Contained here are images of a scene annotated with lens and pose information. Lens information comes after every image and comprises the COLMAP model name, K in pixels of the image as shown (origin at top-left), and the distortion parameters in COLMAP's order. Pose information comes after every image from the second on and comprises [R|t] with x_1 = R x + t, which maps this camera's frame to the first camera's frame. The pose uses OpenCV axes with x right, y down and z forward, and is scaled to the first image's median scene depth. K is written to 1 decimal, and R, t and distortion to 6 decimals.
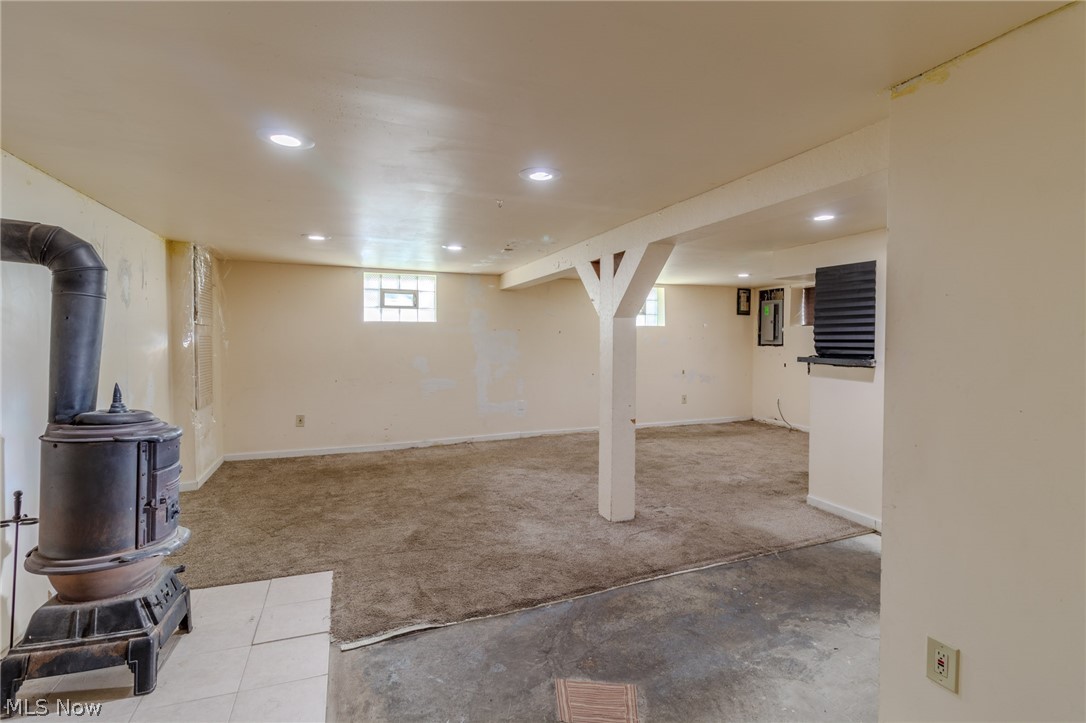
lens RADIAL K [[503.7, 0, 548.8], [0, 503.7, 353.9], [0, 0, 1]] dist [0.000128, -0.000101]
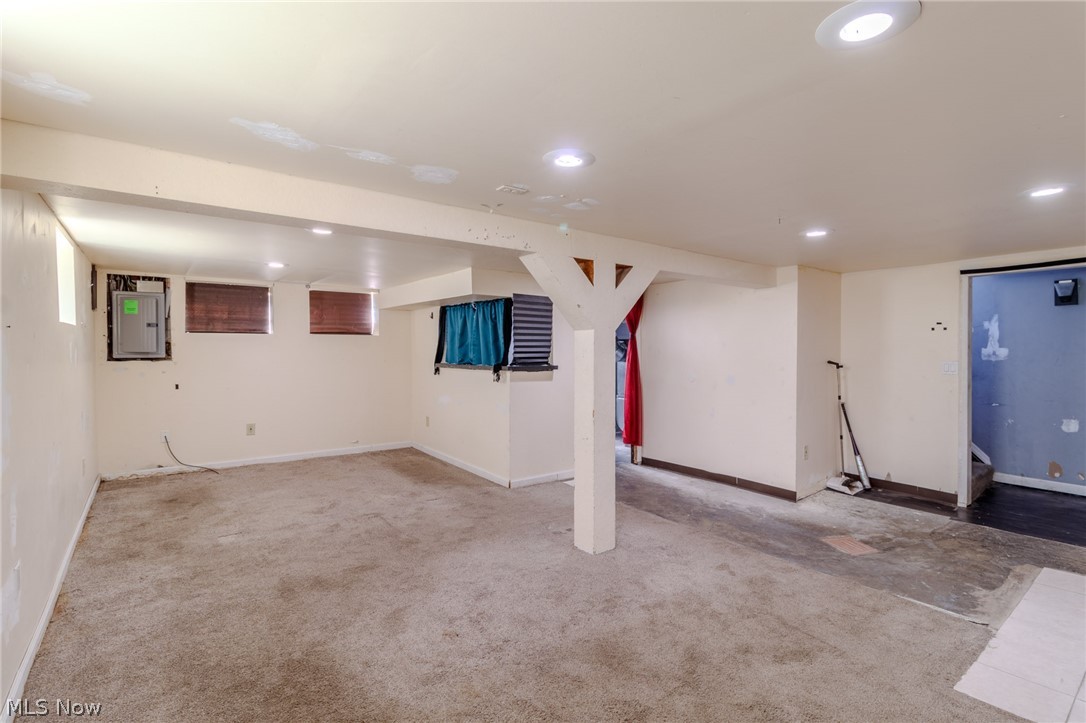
lens RADIAL K [[524.3, 0, 543.0], [0, 524.3, 361.5], [0, 0, 1]] dist [0.010722, 0.000394]
pose [[-0.283057, -0.029197, 0.958659, -1.012356], [0.024908, 0.998976, 0.037779, -0.072985], [-0.958780, 0.034572, -0.282040, 1.831852]]
